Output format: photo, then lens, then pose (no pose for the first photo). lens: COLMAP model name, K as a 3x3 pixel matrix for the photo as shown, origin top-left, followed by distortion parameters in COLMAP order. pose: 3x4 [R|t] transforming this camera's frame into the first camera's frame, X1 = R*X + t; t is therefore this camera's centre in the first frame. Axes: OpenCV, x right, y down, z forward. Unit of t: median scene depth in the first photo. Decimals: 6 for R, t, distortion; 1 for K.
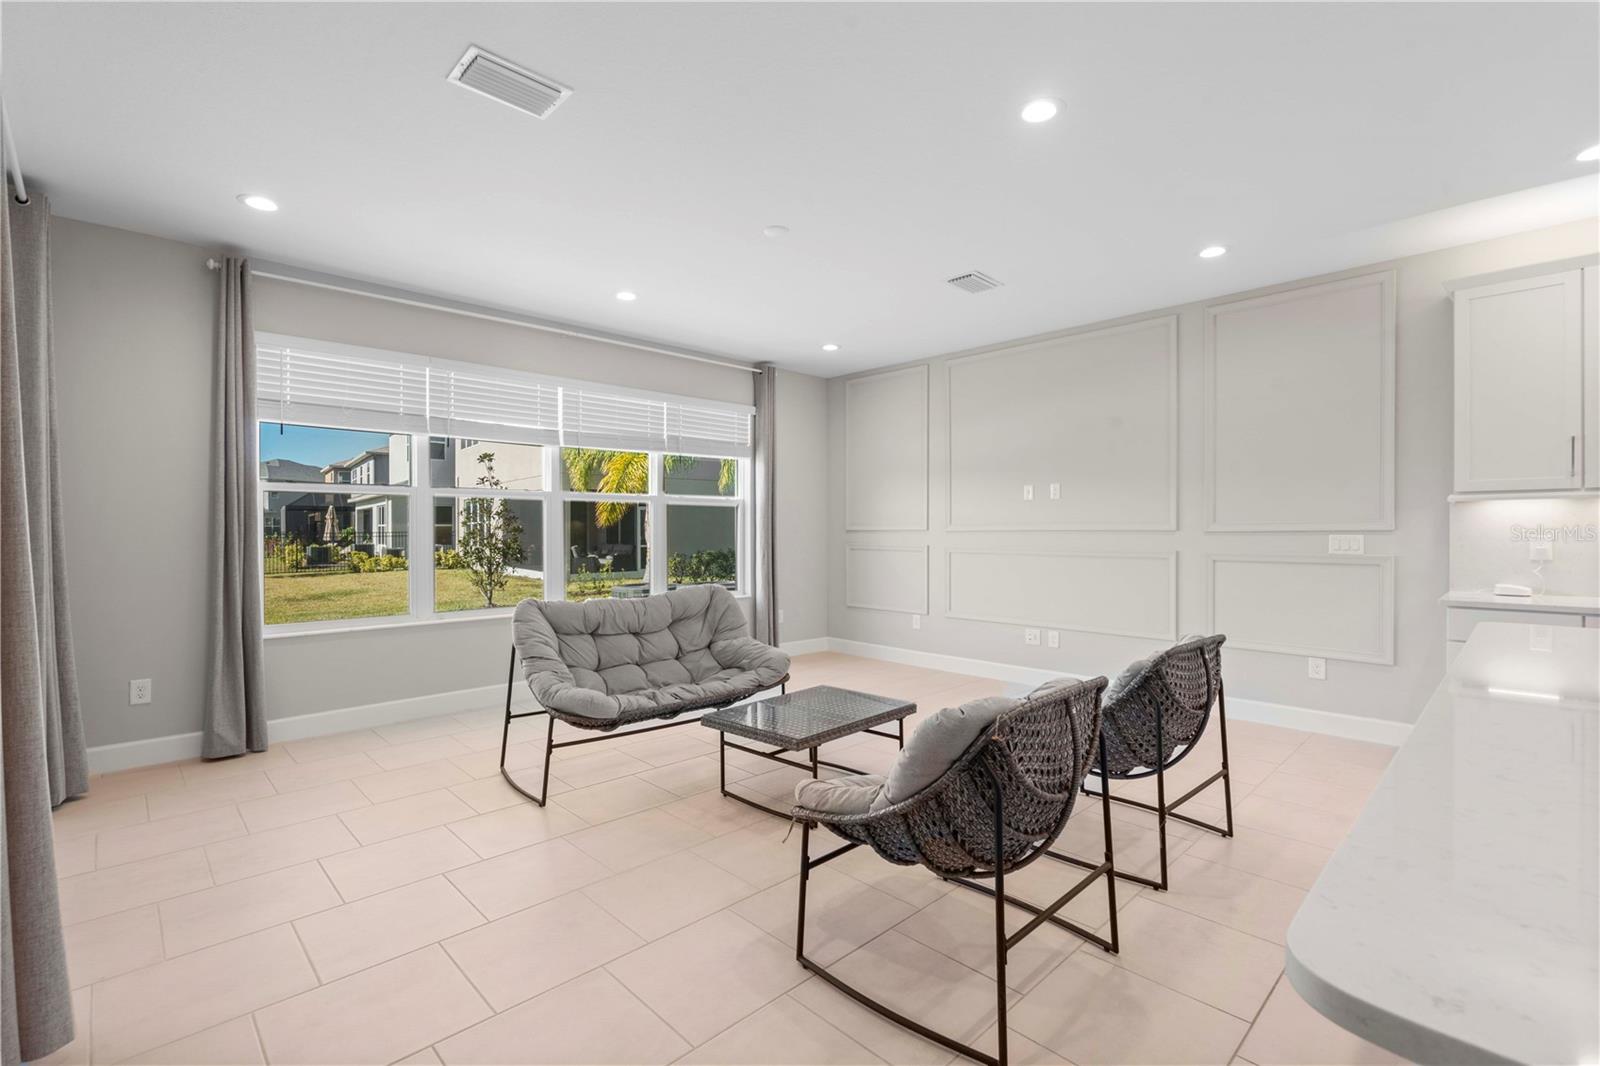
lens RADIAL K [[723.4, 0, 798.3], [0, 723.4, 529.0], [0, 0, 1]] dist [-0.002949, 0.000445]
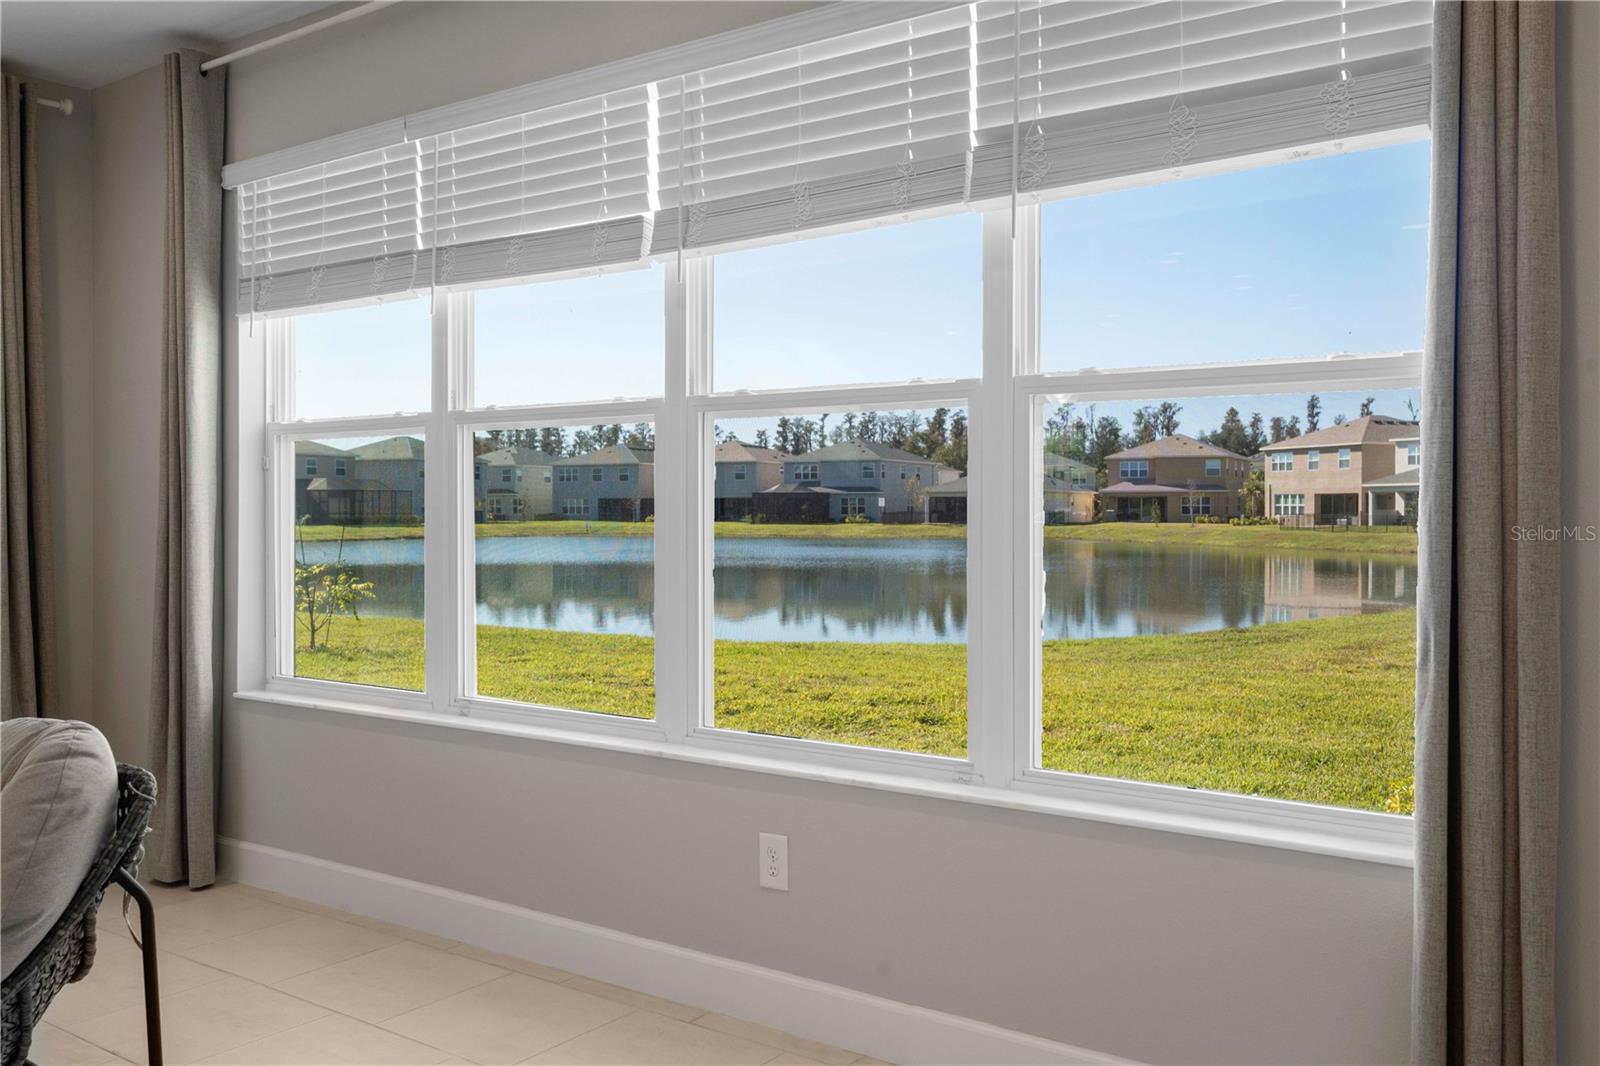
lens RADIAL K [[1380.3, 0, 804.6], [0, 1380.3, 524.2], [0, 0, 1]] dist [0.006201, 0.002871]
pose [[0.169494, 0.012353, -0.985454, 0.366257], [0.000860, 0.999919, 0.012682, 0.000573], [0.985531, -0.002997, 0.169470, 1.097029]]
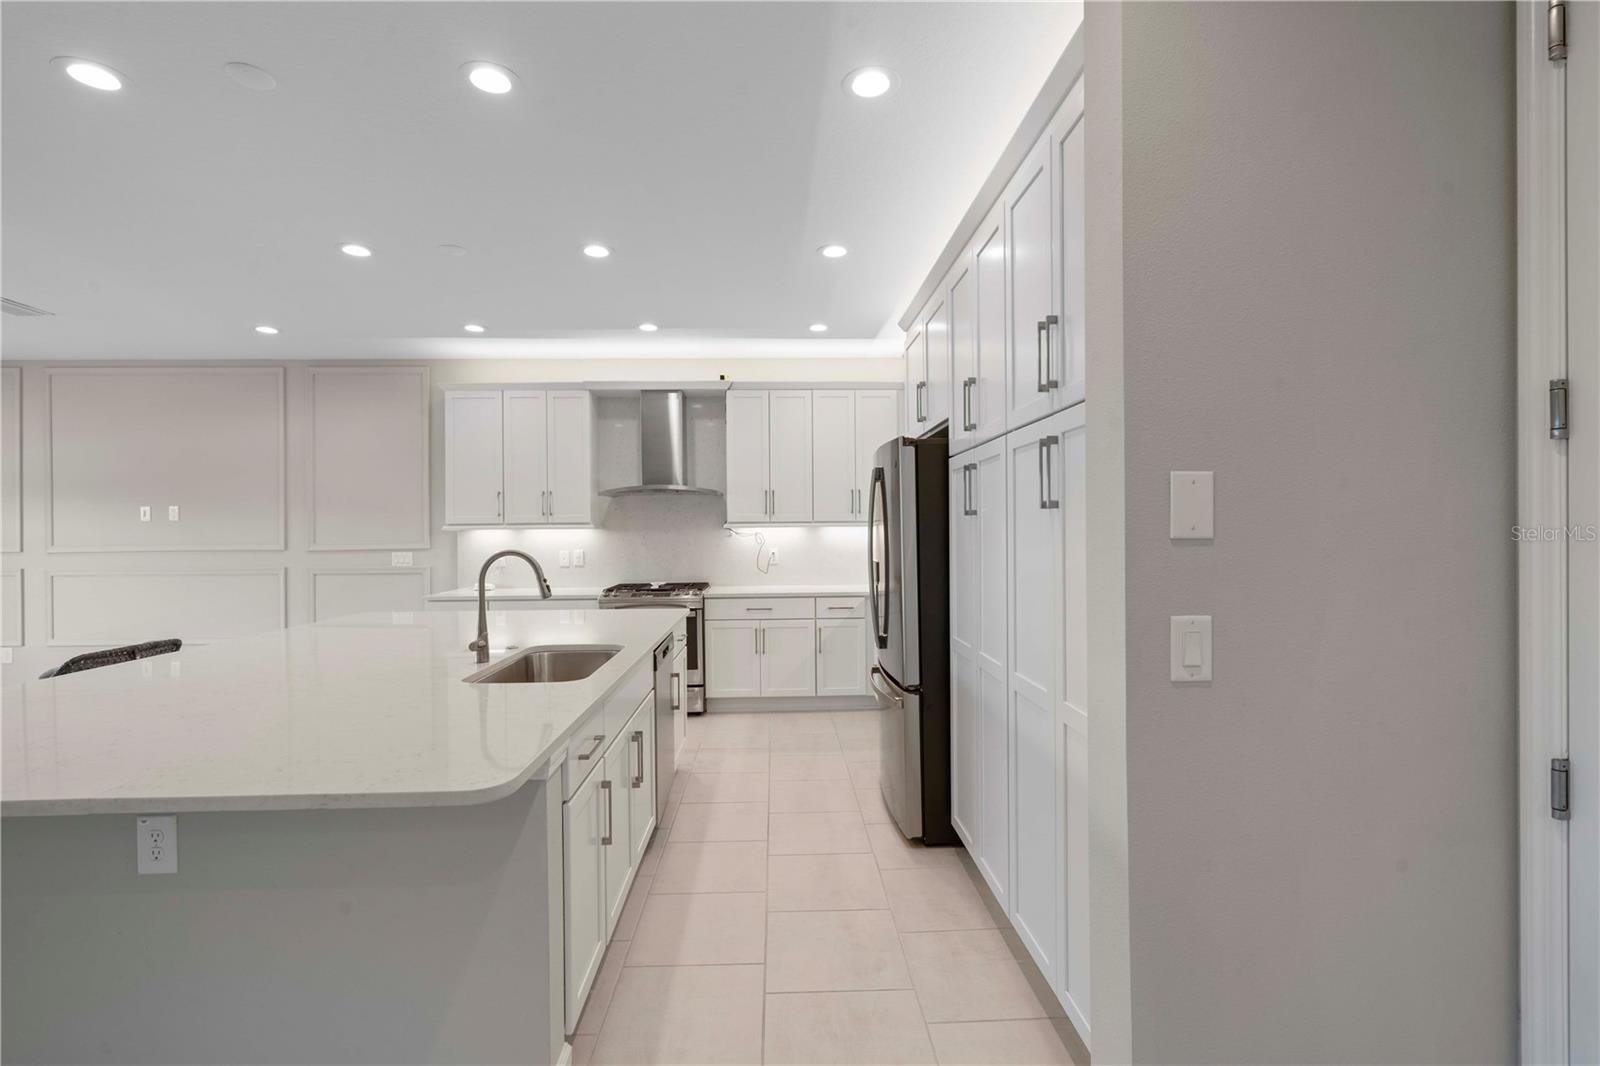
lens RADIAL K [[723.4, 0, 799.8], [0, 723.4, 529.6], [0, 0, 1]] dist [-0.002949, 0.000445]
pose [[0.672203, -0.005285, 0.740348, 0.226279], [0.006558, 0.999978, 0.001184, -0.028682], [-0.740338, 0.004059, 0.672223, -0.435517]]
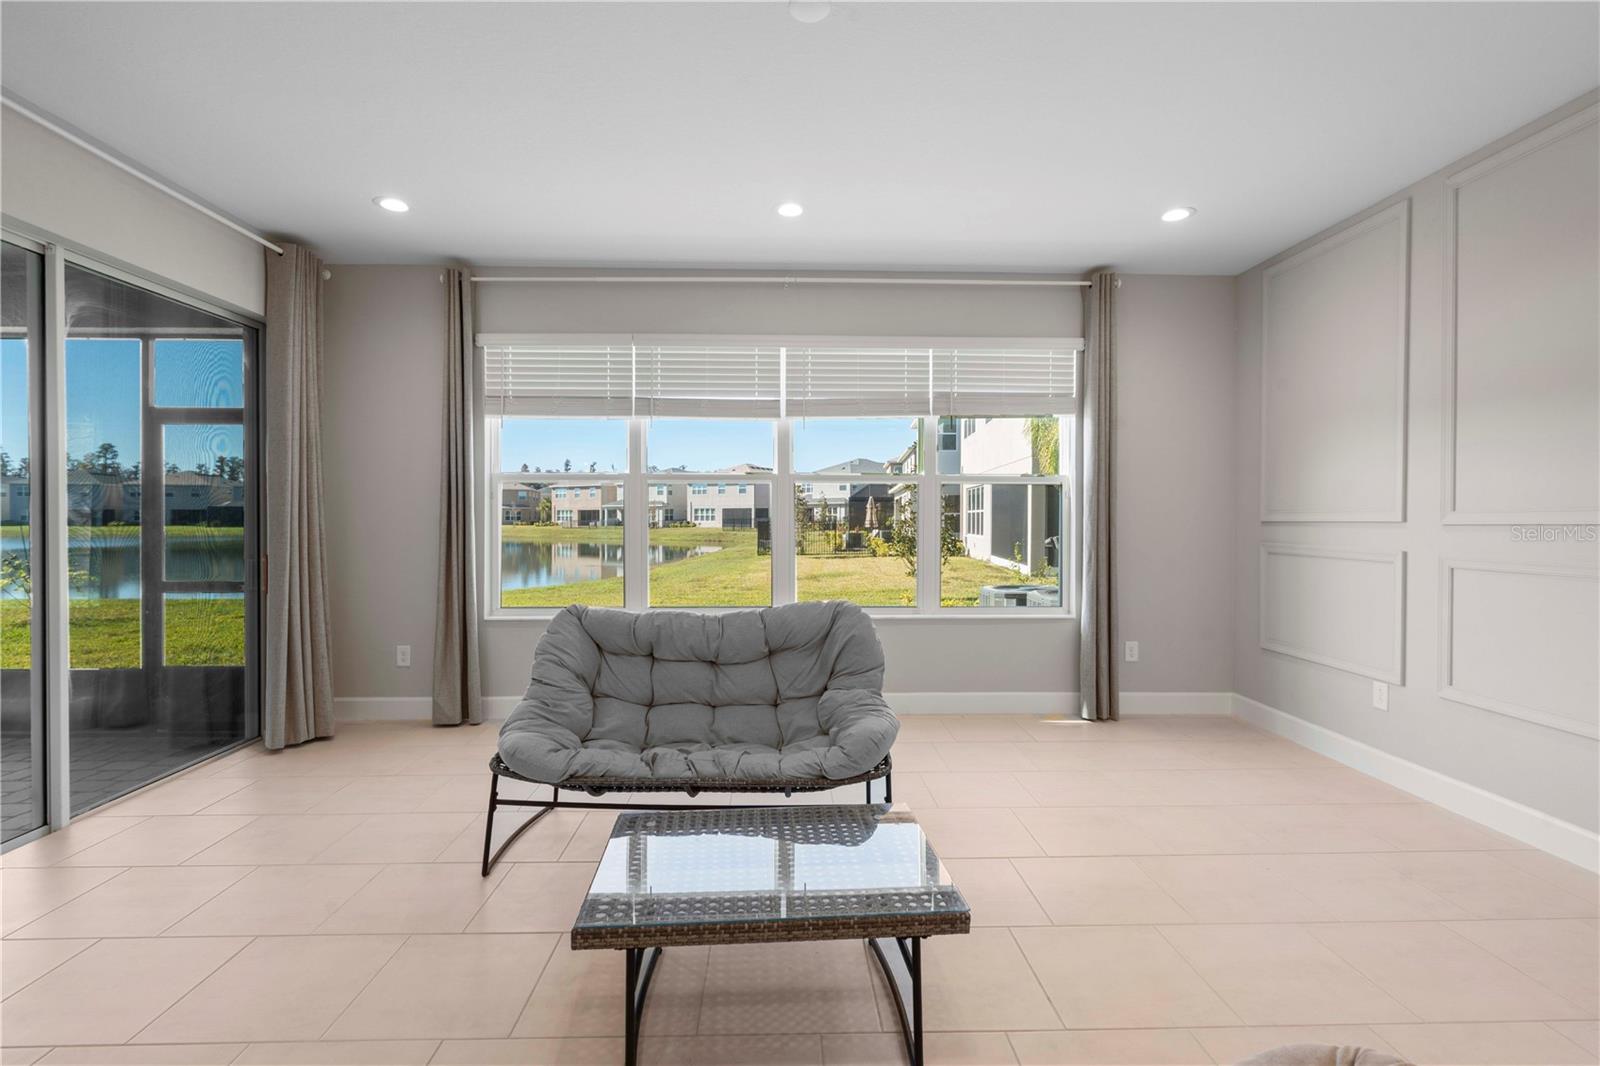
lens RADIAL K [[723.4, 0, 792.8], [0, 723.4, 527.9], [0, 0, 1]] dist [-0.002949, 0.000445]
pose [[0.738467, 0.011919, -0.674184, 0.278440], [-0.002214, 0.999881, 0.015252, -0.001526], [0.674286, -0.009771, 0.738406, 0.446270]]
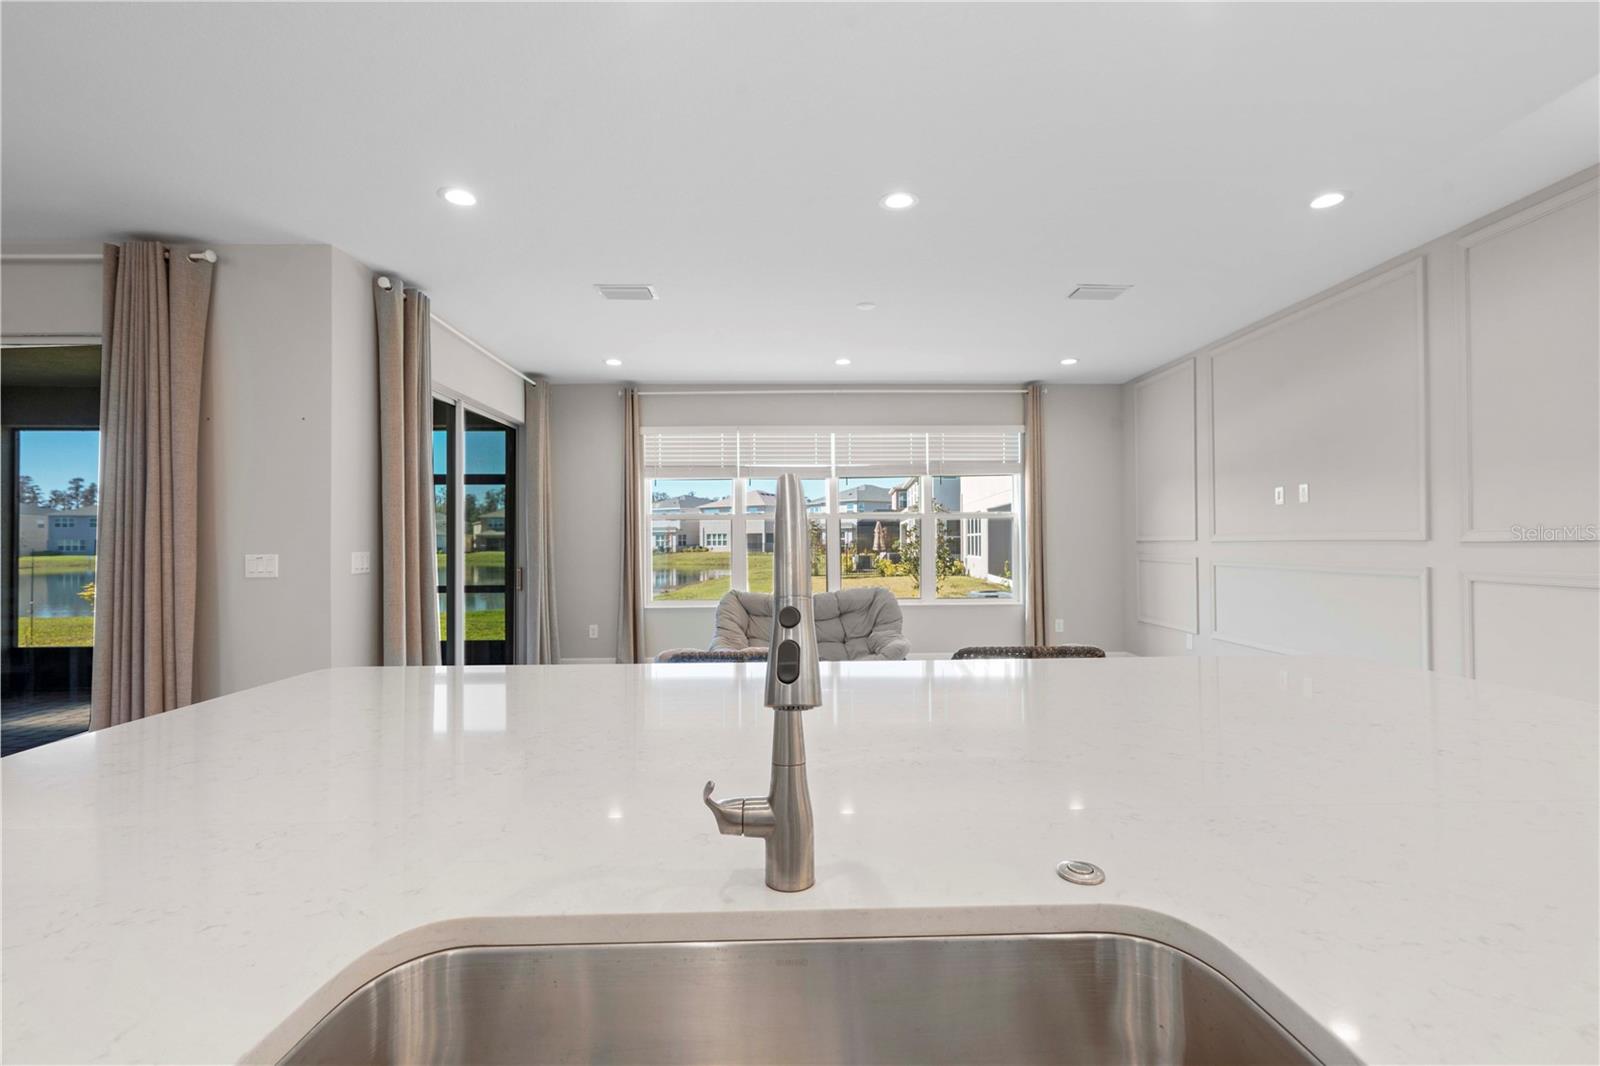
lens RADIAL K [[723.4, 0, 794.3], [0, 723.4, 529.9], [0, 0, 1]] dist [-0.002949, 0.000445]
pose [[0.731919, -0.015577, -0.681213, 0.580009], [0.006617, 0.999854, -0.015753, -0.001618], [0.681359, 0.007023, 0.731915, -0.003481]]
